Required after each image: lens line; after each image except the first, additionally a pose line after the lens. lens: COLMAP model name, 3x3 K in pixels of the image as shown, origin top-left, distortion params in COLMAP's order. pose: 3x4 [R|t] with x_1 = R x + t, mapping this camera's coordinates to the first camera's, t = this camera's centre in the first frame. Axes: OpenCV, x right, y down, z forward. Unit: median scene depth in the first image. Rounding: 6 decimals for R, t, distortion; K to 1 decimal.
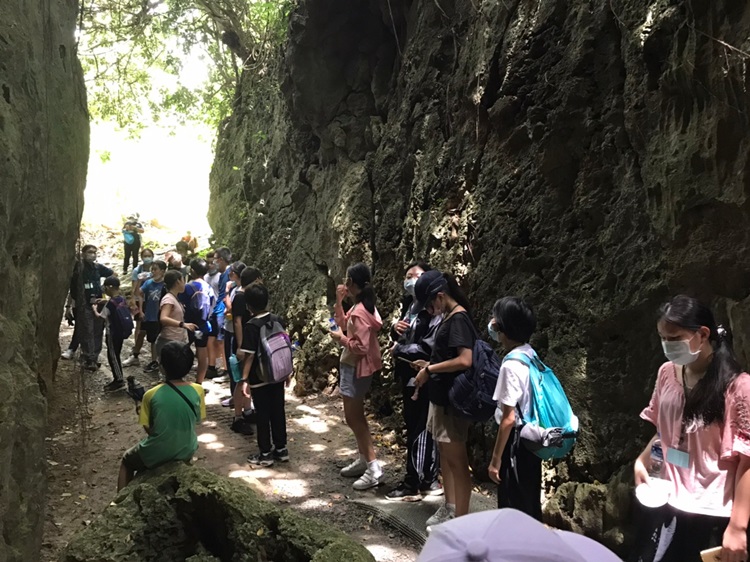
lens RADIAL K [[610.0, 0, 374.8], [0, 610.0, 280.5], [0, 0, 1]] dist [0.023835, -0.000977]
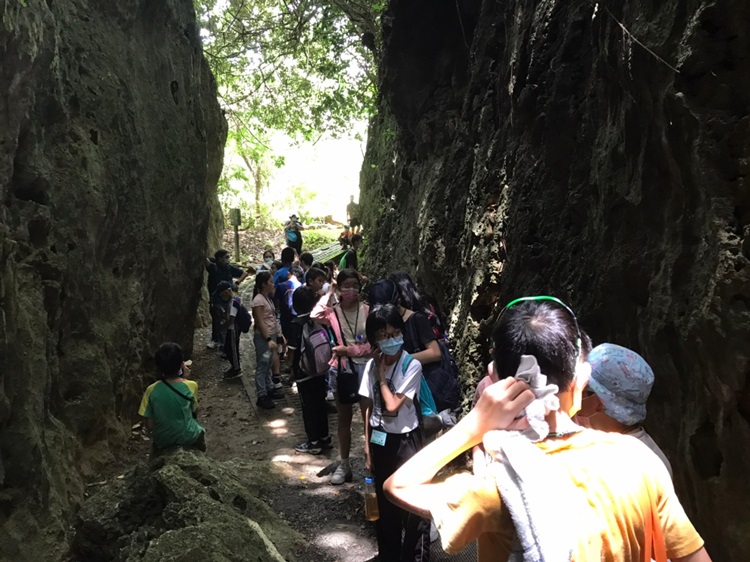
lens RADIAL K [[610.0, 0, 371.9], [0, 610.0, 283.6], [0, 0, 1]] dist [0.023835, -0.000977]
pose [[0.948245, -0.021066, -0.316841, 0.252287], [0.030467, 0.999229, 0.024746, -0.020592], [0.316075, -0.033118, 0.948156, 0.006672]]
